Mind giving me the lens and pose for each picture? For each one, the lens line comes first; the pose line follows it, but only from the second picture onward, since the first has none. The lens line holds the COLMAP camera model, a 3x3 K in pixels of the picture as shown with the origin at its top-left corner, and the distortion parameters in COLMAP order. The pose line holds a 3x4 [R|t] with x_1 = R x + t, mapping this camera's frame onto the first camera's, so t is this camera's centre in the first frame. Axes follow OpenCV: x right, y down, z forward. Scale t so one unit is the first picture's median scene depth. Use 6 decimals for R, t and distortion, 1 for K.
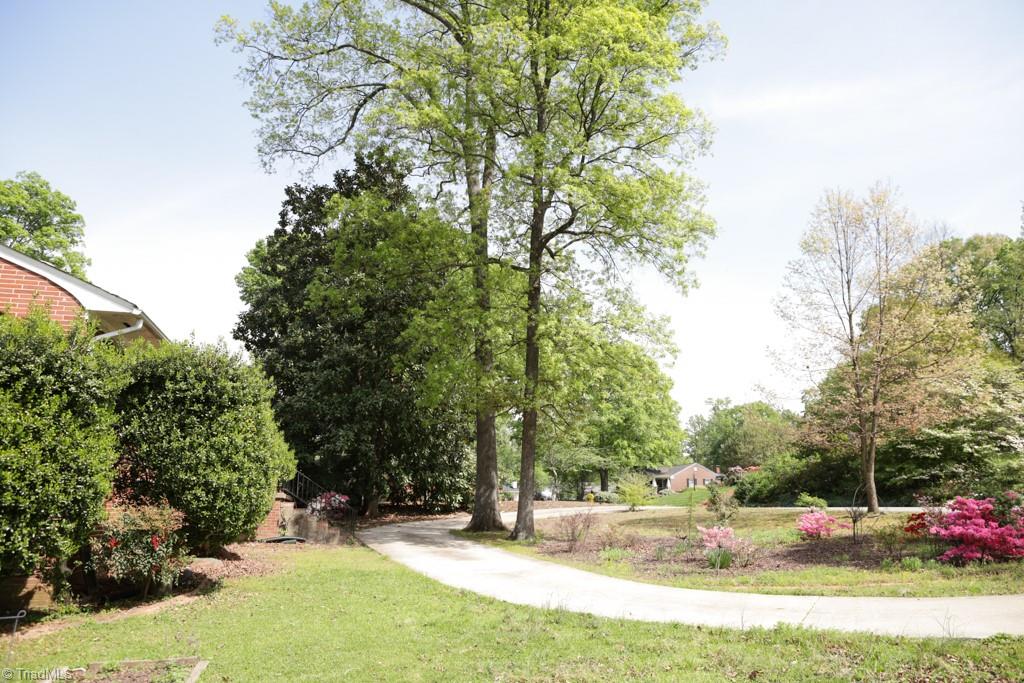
lens RADIAL K [[688.5, 0, 512.0], [0, 688.5, 341.5], [0, 0, 1]] dist [-0.128058, 0.079478]
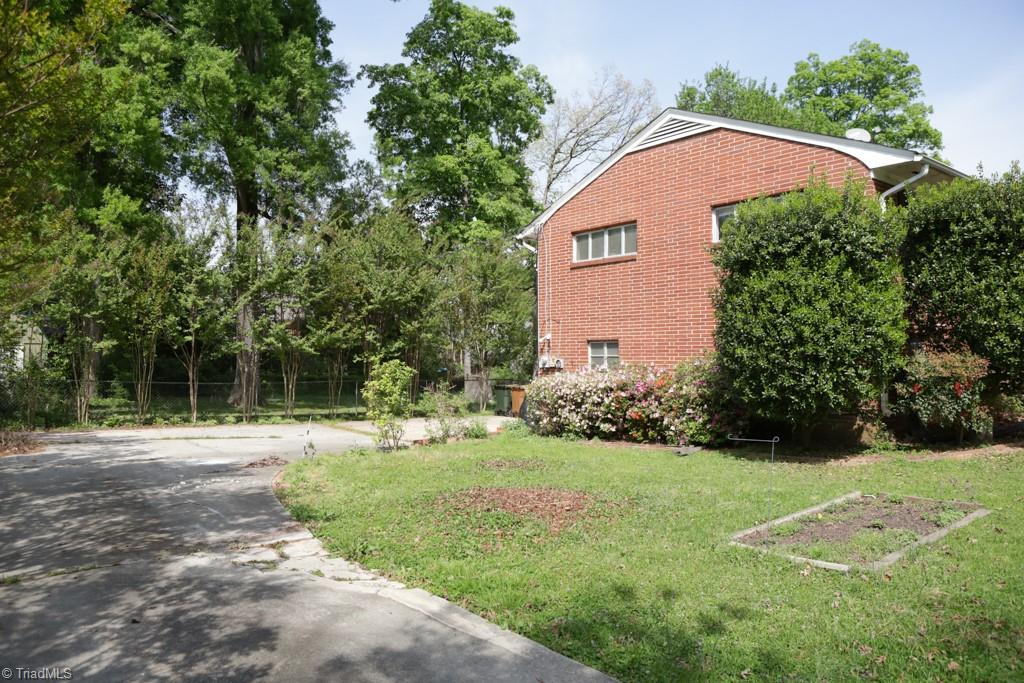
lens RADIAL K [[688.5, 0, 512.0], [0, 688.5, 341.5], [0, 0, 1]] dist [-0.128058, 0.079478]
pose [[0.387843, -0.010713, -0.921663, 0.104044], [0.216350, 0.973055, 0.079731, 0.012052], [0.895974, -0.230325, 0.379710, 0.049080]]
